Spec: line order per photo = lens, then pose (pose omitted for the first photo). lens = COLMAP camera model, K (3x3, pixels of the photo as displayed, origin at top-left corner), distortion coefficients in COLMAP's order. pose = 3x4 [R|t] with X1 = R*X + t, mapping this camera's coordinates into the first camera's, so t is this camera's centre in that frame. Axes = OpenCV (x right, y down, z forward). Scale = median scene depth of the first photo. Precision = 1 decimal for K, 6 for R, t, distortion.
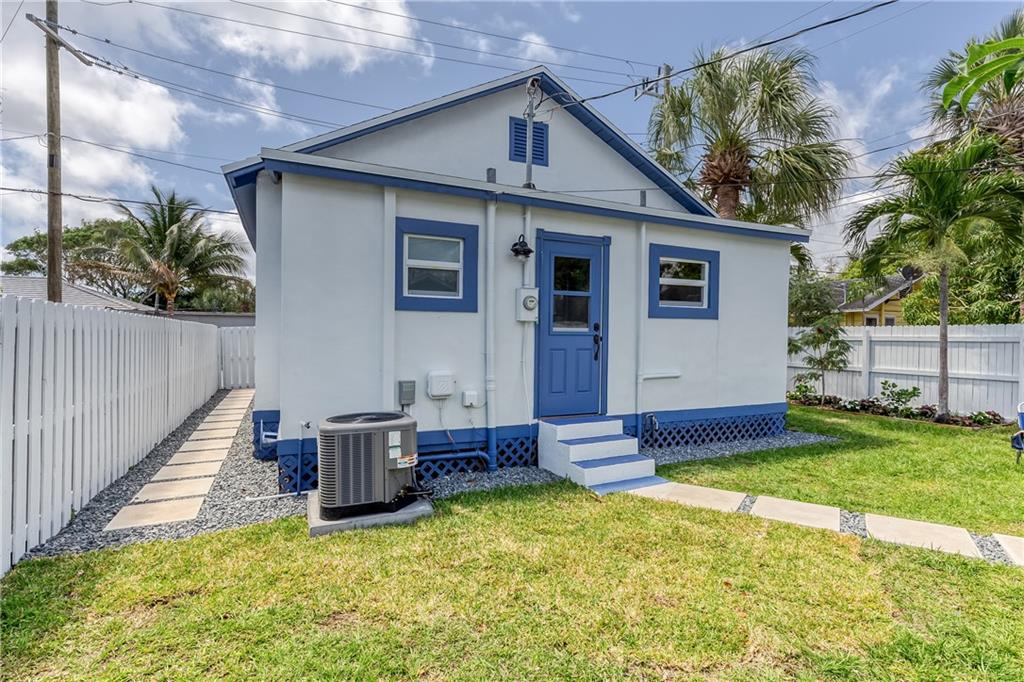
lens RADIAL K [[500.1, 0, 512.0], [0, 500.1, 341.0], [0, 0, 1]] dist [0.000011, 0.000683]
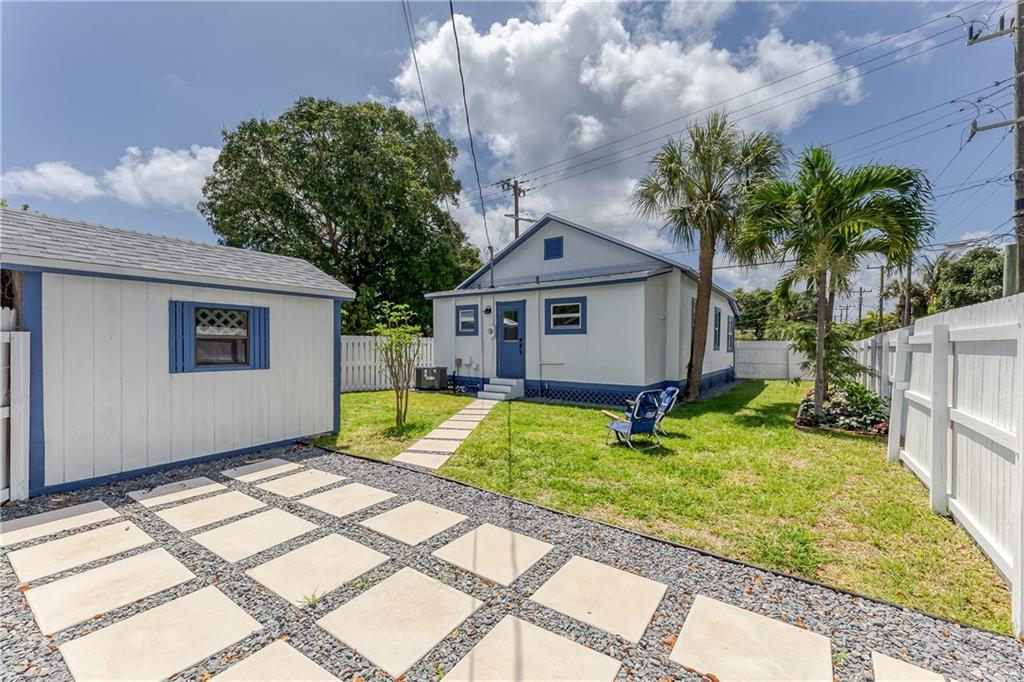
lens RADIAL K [[420.3, 0, 510.8], [0, 420.3, 354.8], [0, 0, 1]] dist [0.001657, 0.000079]
pose [[0.473615, 0.014442, -0.880613, 1.772793], [-0.006139, 0.999895, 0.013096, 0.015359], [0.880710, -0.000796, 0.473654, 0.041776]]
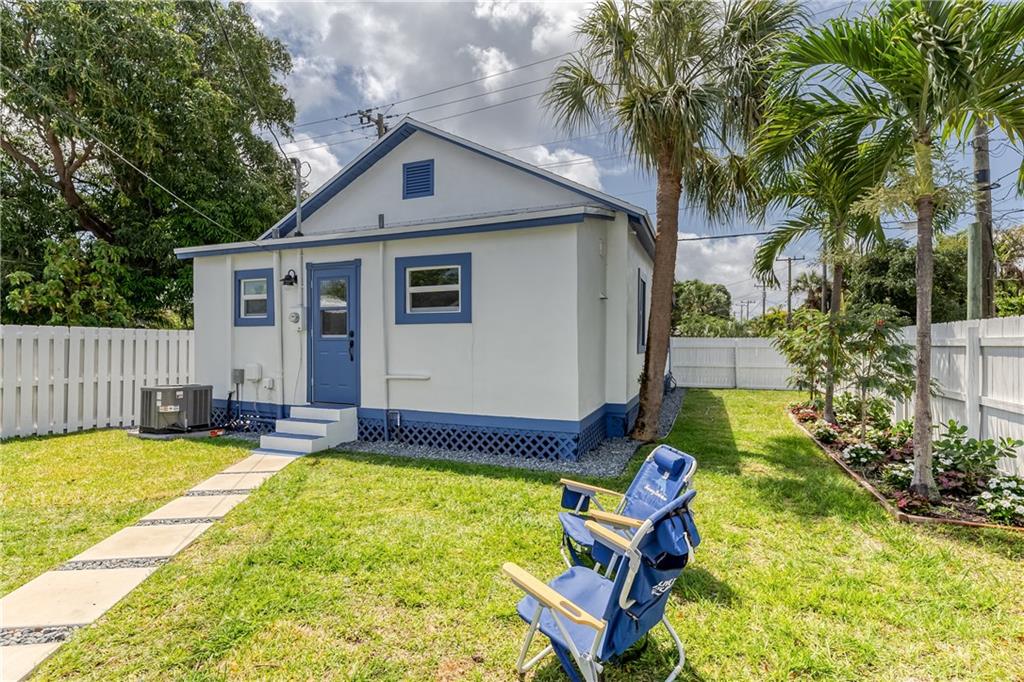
lens RADIAL K [[500.1, 0, 512.0], [0, 500.1, 341.0], [0, 0, 1]] dist [0.000011, 0.000683]
pose [[0.670124, -0.008782, -0.742198, 1.293612], [-0.002990, 0.999890, -0.014530, 0.006603], [0.742244, 0.011956, 0.670024, 0.447141]]
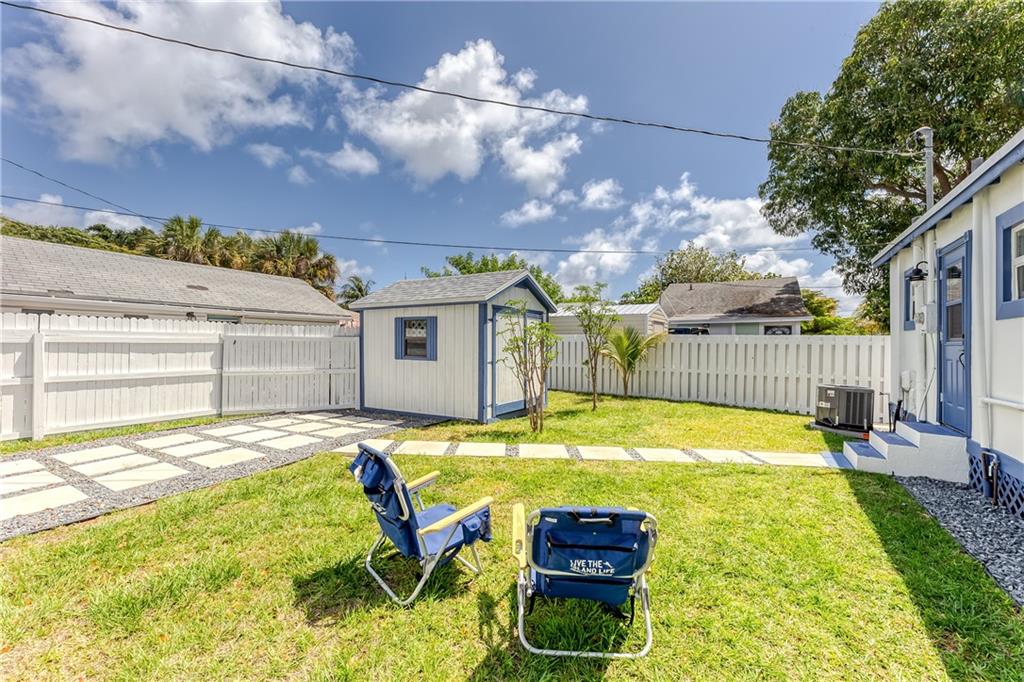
lens RADIAL K [[418.2, 0, 512.0], [0, 418.2, 341.0], [0, 0, 1]] dist [-0.000022, -0.000102]
pose [[-0.848557, -0.021537, -0.528666, 1.202541], [-0.022594, 0.999735, -0.004462, 0.003046], [0.528622, 0.008159, -0.848818, 1.162295]]
